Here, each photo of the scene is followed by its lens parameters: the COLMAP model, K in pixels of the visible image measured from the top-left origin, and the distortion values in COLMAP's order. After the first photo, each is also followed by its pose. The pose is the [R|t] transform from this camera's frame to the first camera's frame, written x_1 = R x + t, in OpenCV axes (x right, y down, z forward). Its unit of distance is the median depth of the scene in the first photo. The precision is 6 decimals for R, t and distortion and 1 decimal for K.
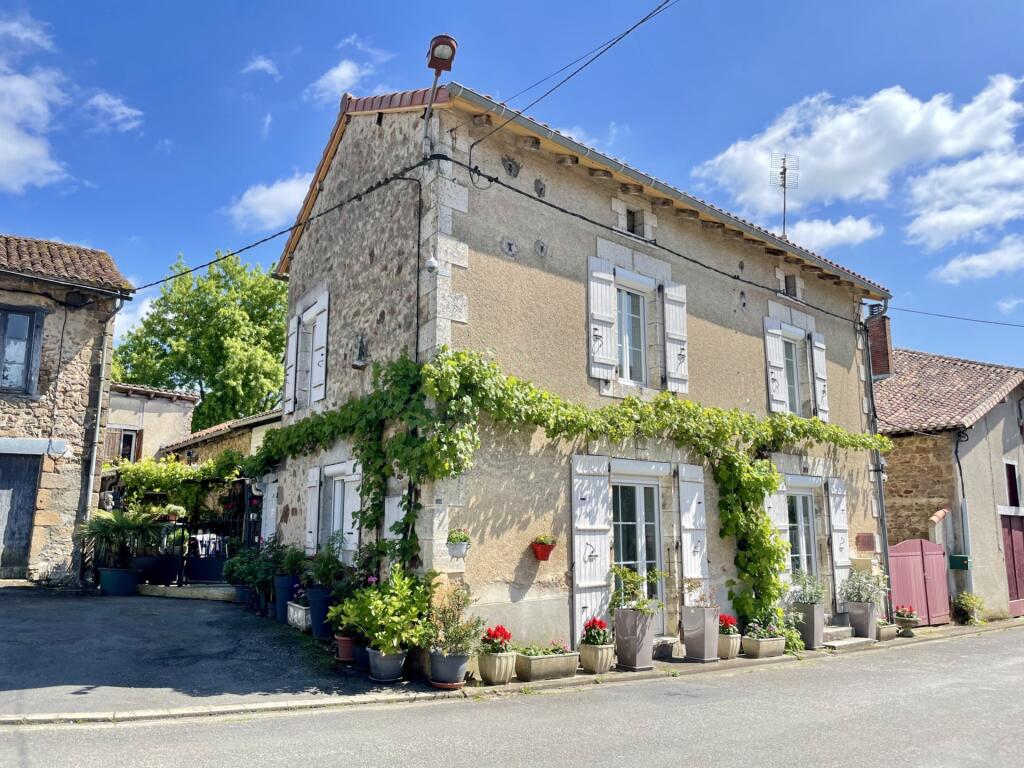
lens RADIAL K [[777.1, 0, 510.3], [0, 777.1, 386.7], [0, 0, 1]] dist [0.071700, -0.014695]
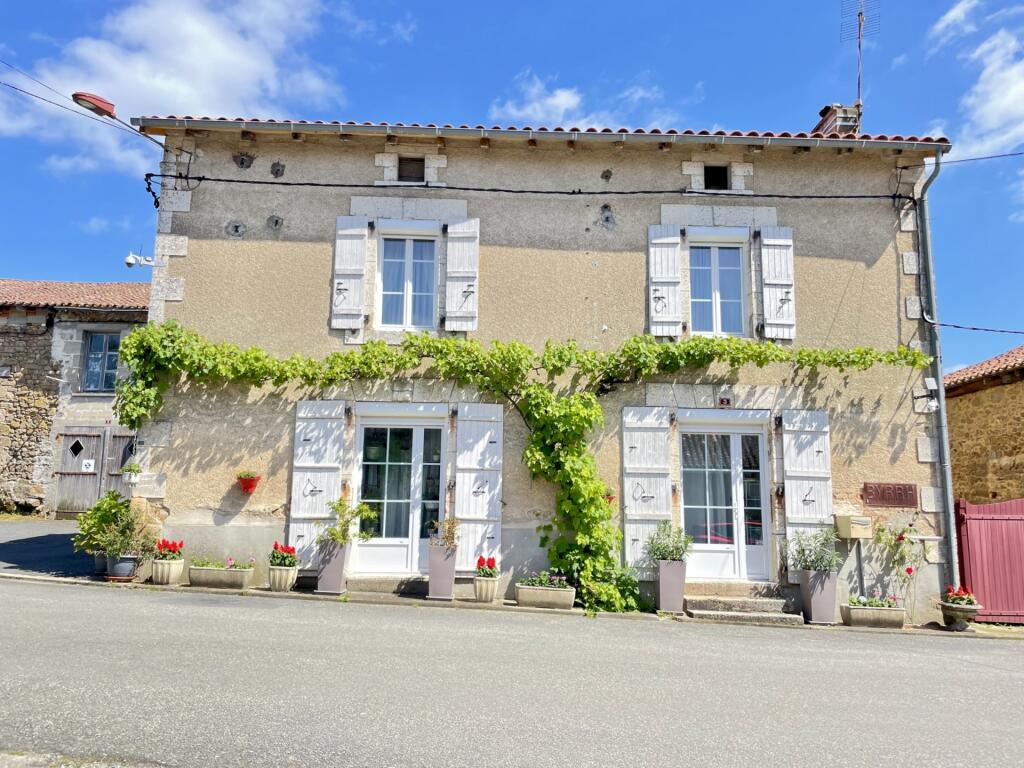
lens RADIAL K [[777.1, 0, 511.0], [0, 777.1, 381.1], [0, 0, 1]] dist [0.071700, -0.014695]
pose [[0.753630, -0.092957, -0.650693, 1.033457], [0.098906, 0.994715, -0.027551, 0.119585], [0.649815, -0.043594, 0.758841, 0.347866]]
